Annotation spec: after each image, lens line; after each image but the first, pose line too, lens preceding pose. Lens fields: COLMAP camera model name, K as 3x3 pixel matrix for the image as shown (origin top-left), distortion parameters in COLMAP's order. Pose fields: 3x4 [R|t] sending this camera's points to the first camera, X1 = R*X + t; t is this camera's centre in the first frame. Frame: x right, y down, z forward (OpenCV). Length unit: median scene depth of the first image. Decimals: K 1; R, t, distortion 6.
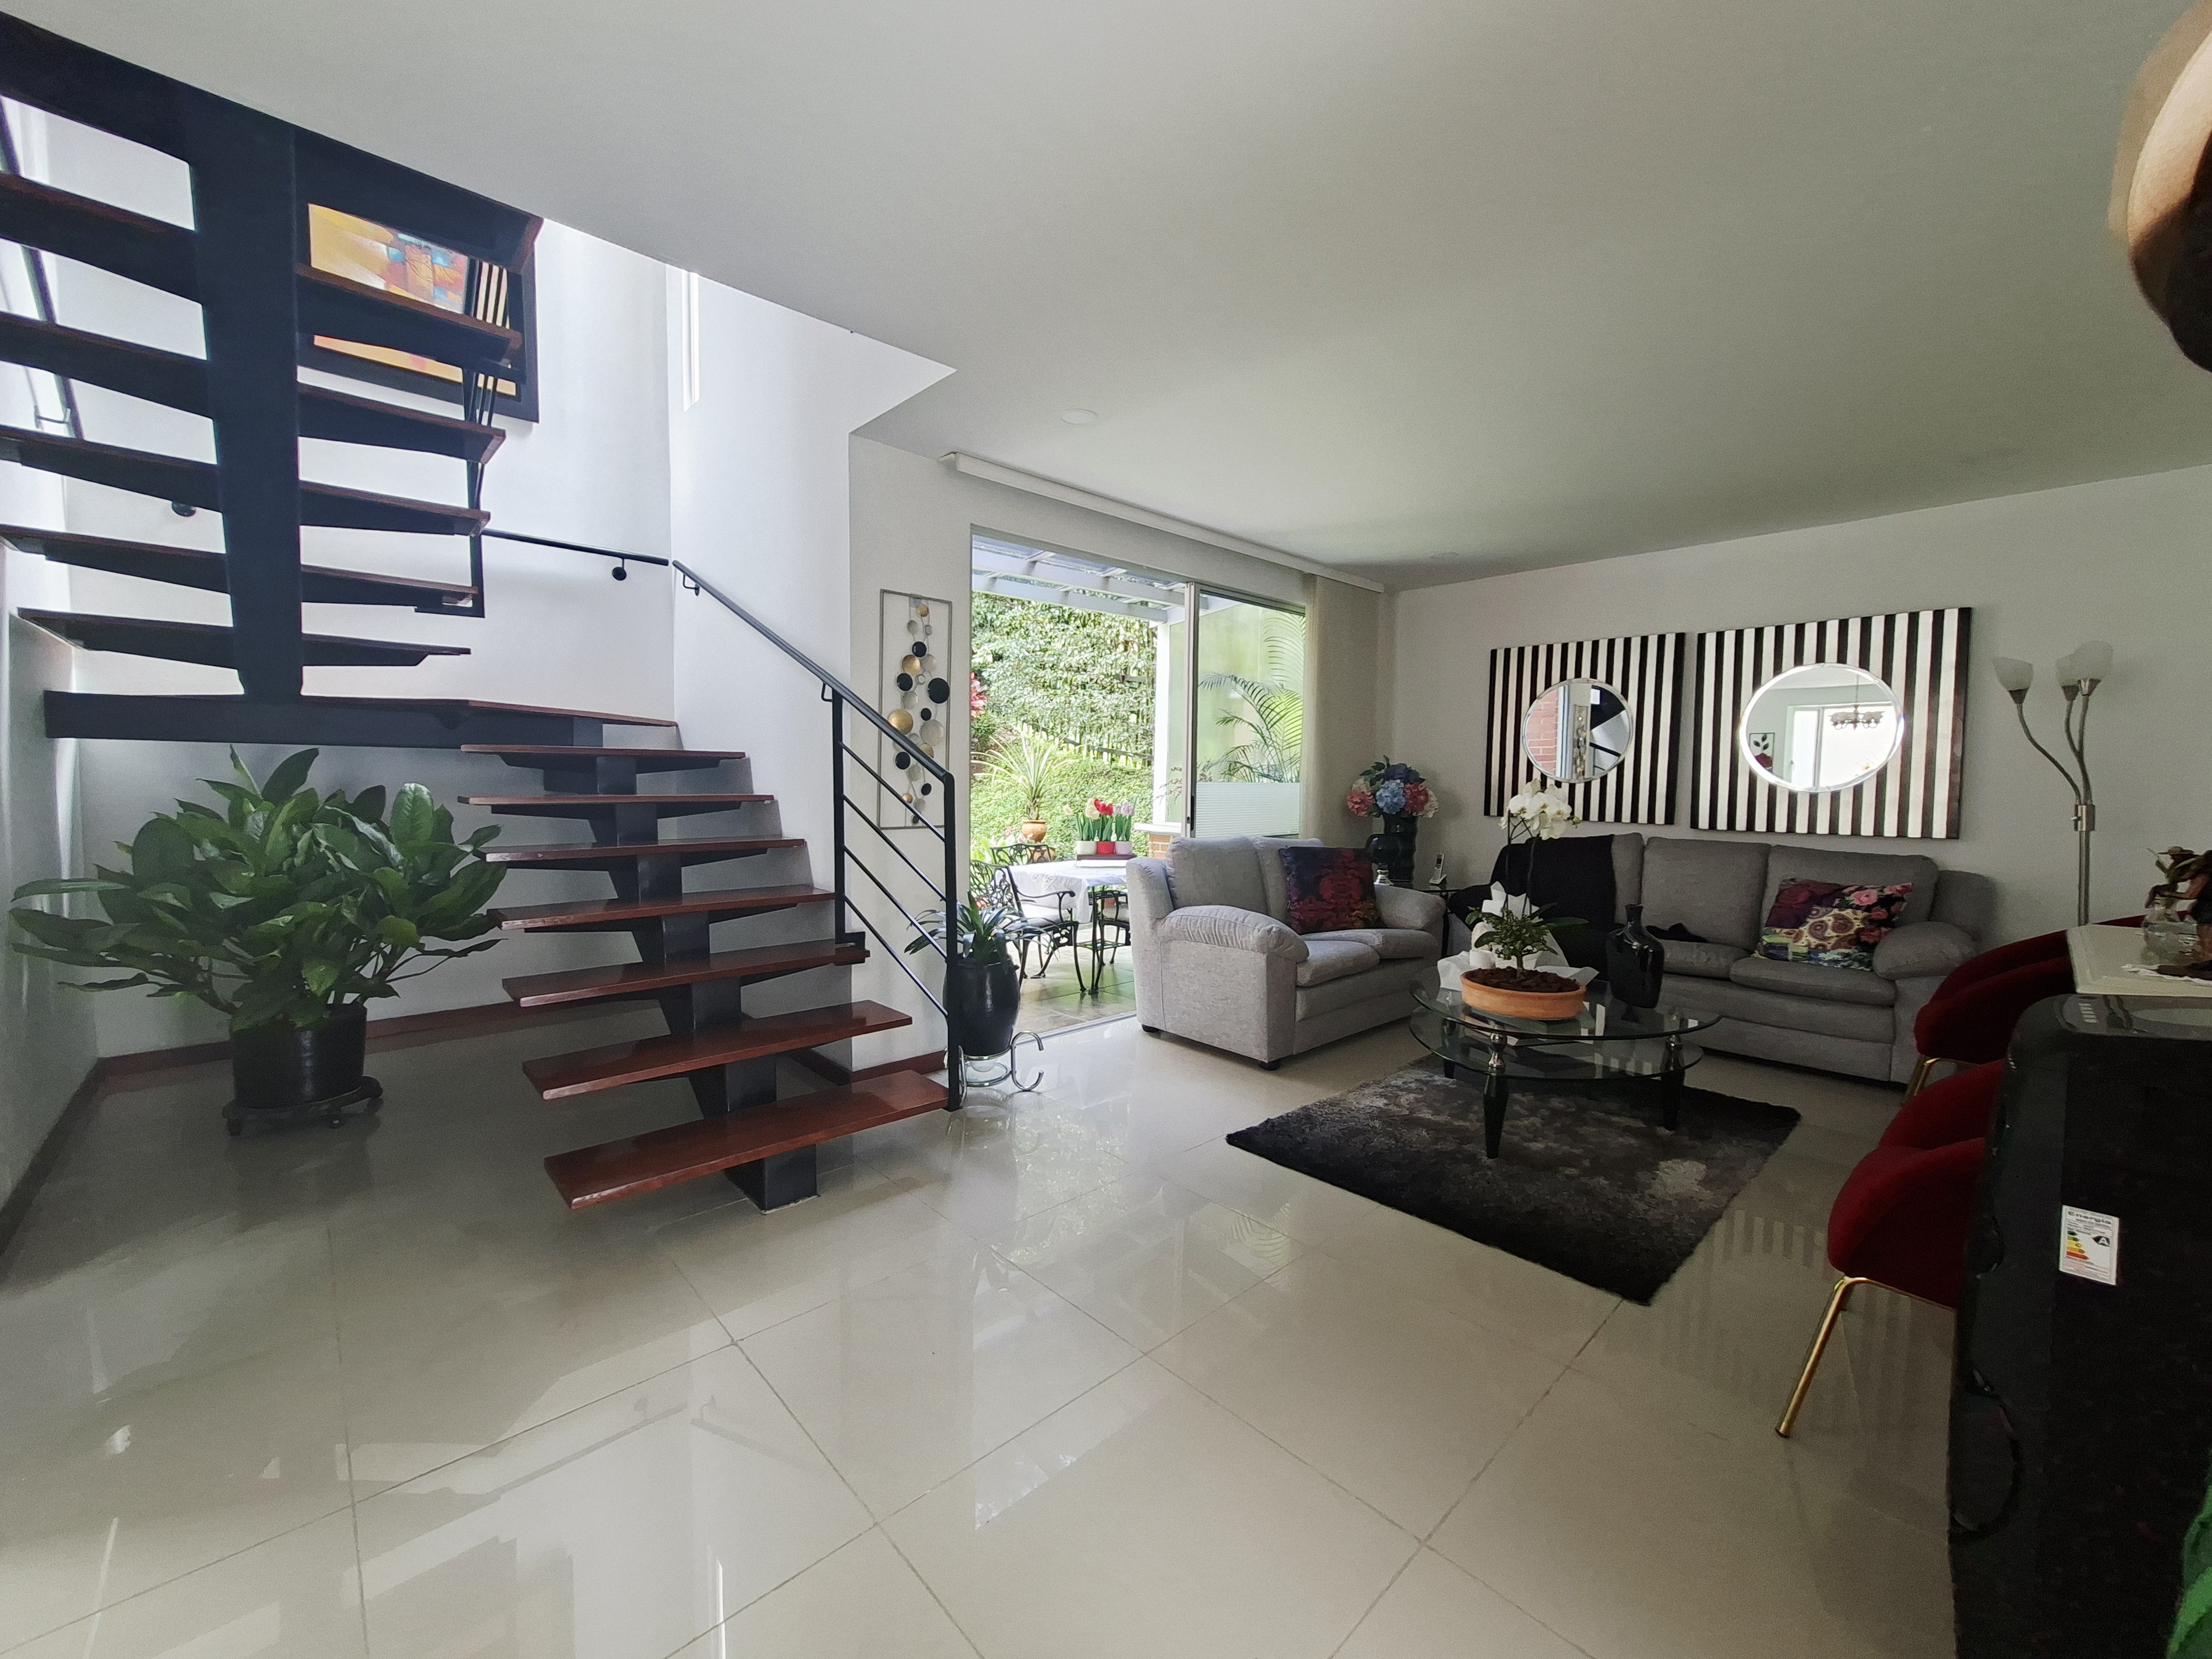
lens RADIAL K [[886.9, 0, 1112.3], [0, 886.9, 828.9], [0, 0, 1]] dist [-0.001953, 0.002971]
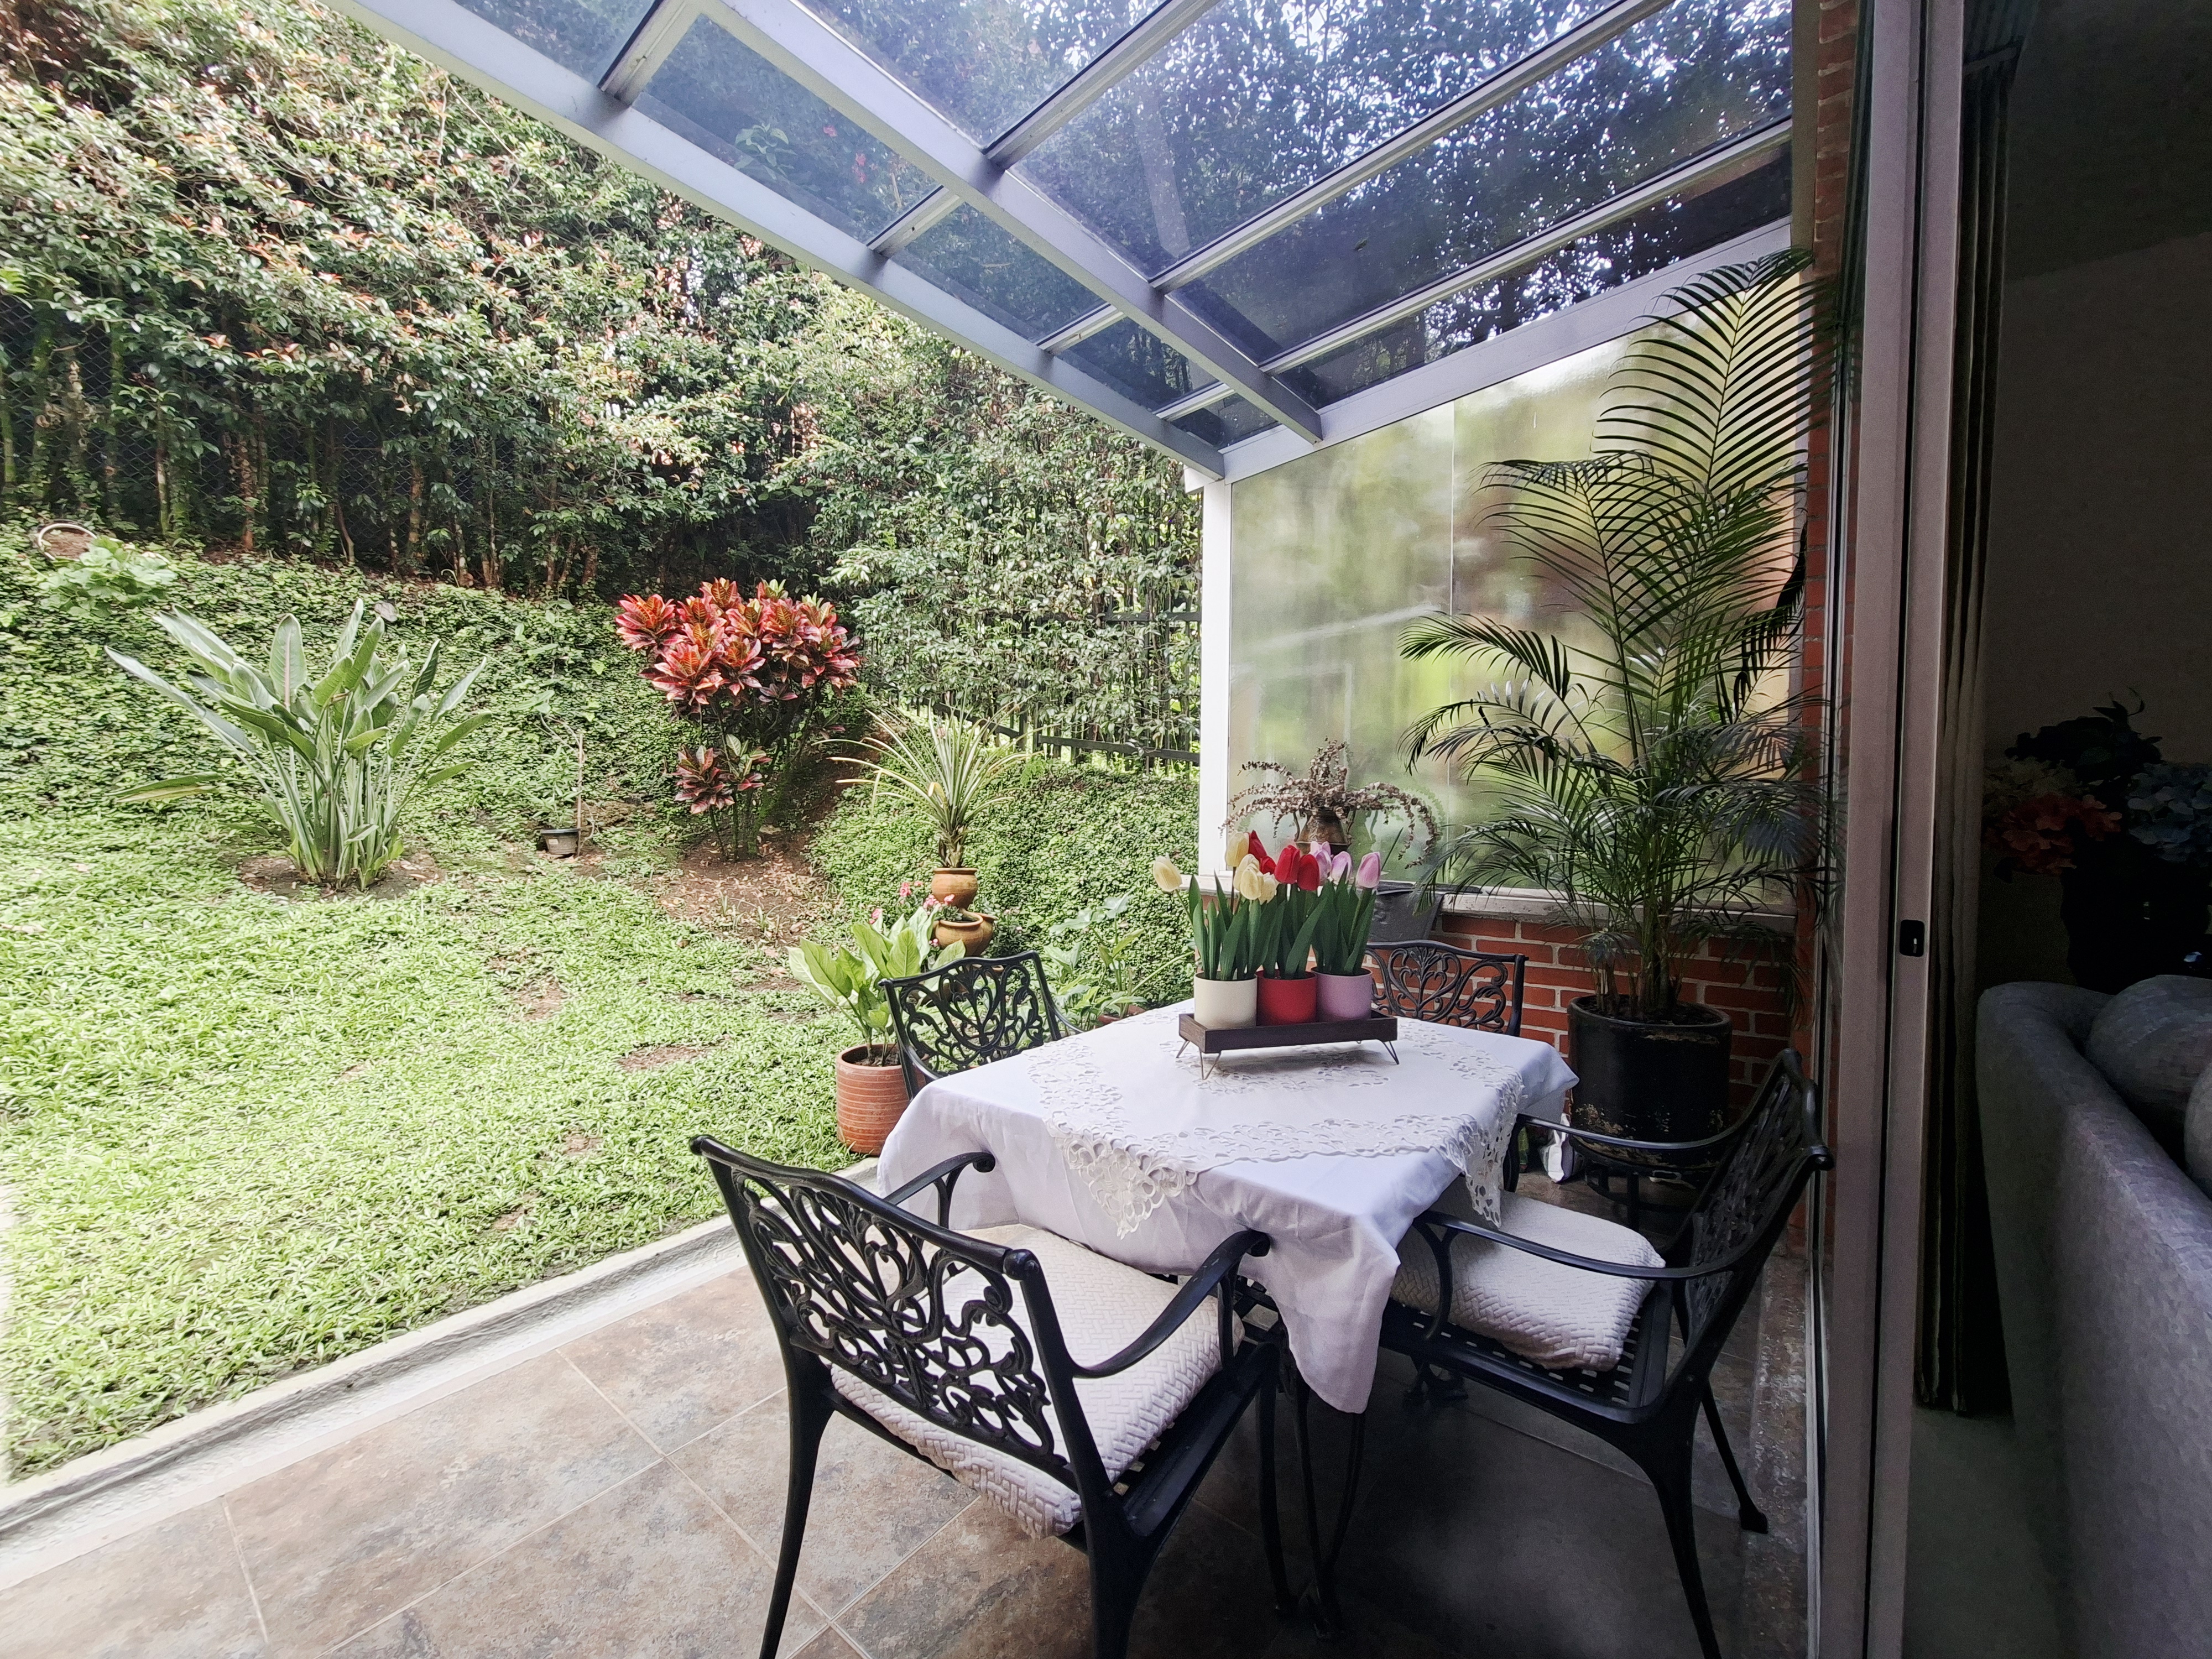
lens RADIAL K [[876.6, 0, 1121.8], [0, 876.6, 832.3], [0, 0, 1]] dist [0.000779, 0.000413]
pose [[0.988282, -0.018234, 0.151549, -0.145479], [0.020964, 0.999645, -0.016433, -0.043520], [-0.151196, 0.019417, 0.988313, 0.981746]]
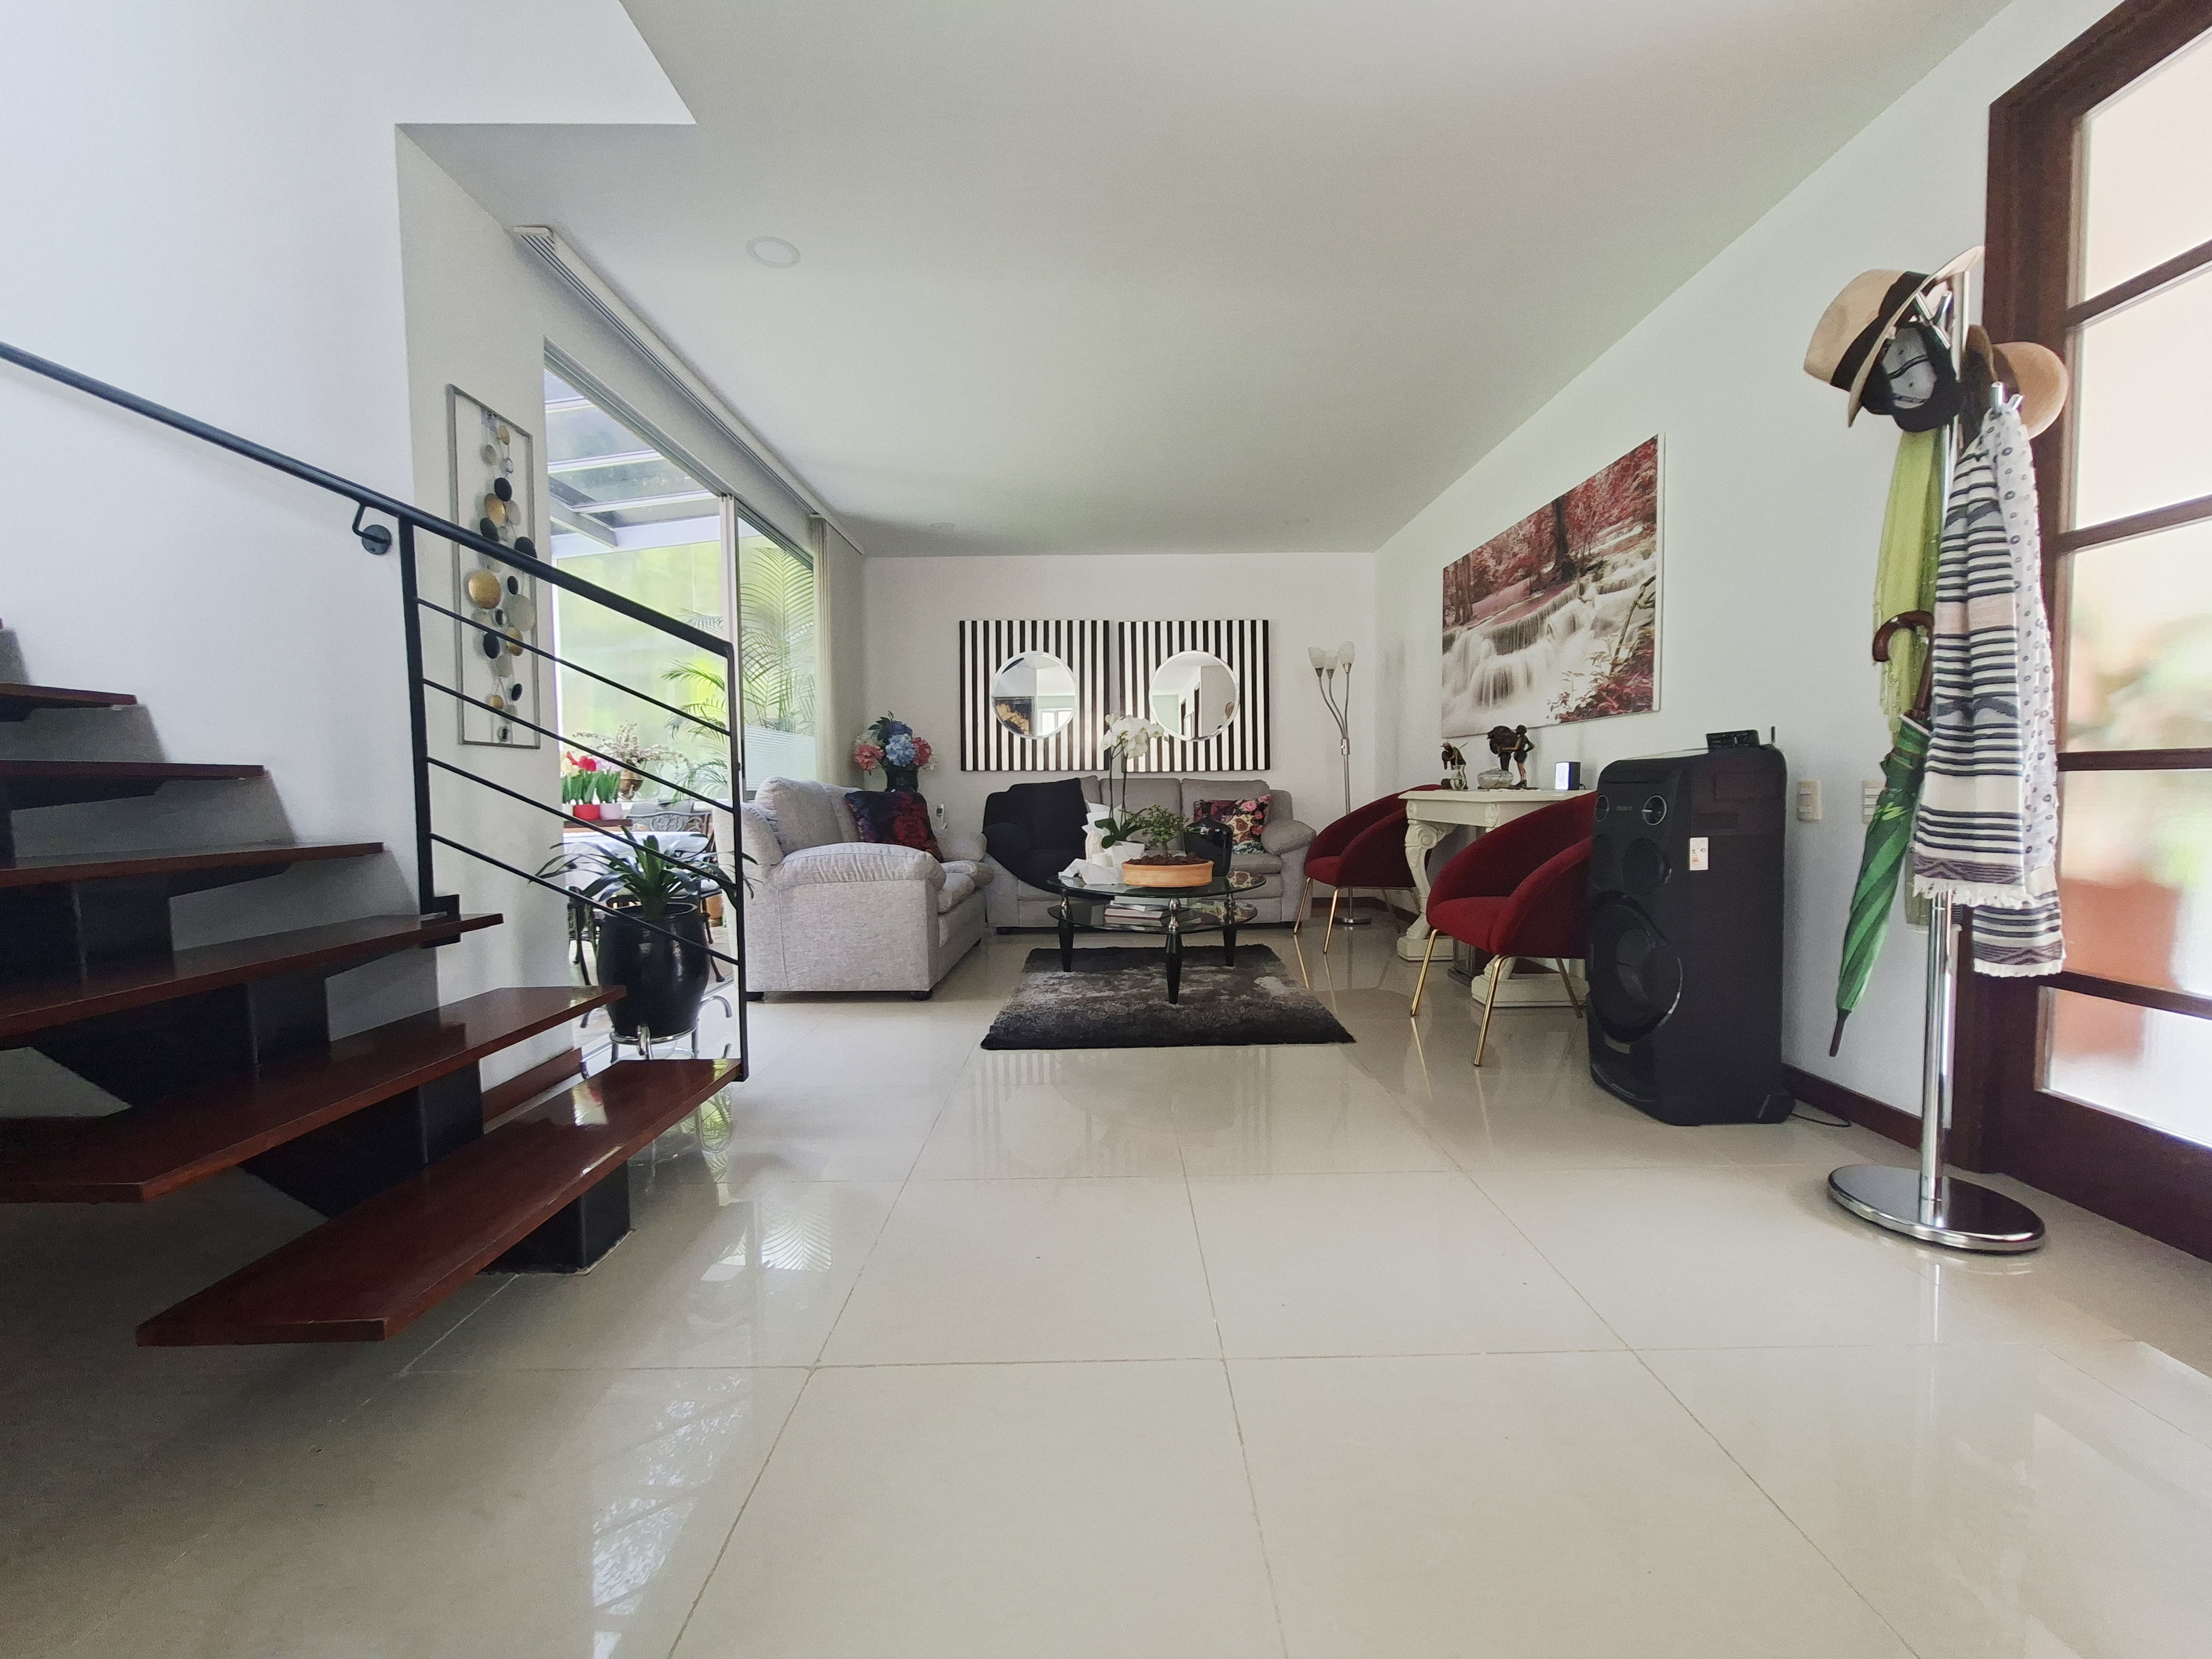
lens RADIAL K [[876.6, 0, 1121.8], [0, 876.6, 832.3], [0, 0, 1]] dist [0.000779, 0.000413]
pose [[0.679989, -0.059252, 0.730824, -0.352358], [0.065908, 0.997634, 0.019560, 0.075093], [-0.730254, 0.034867, 0.682286, 0.152321]]
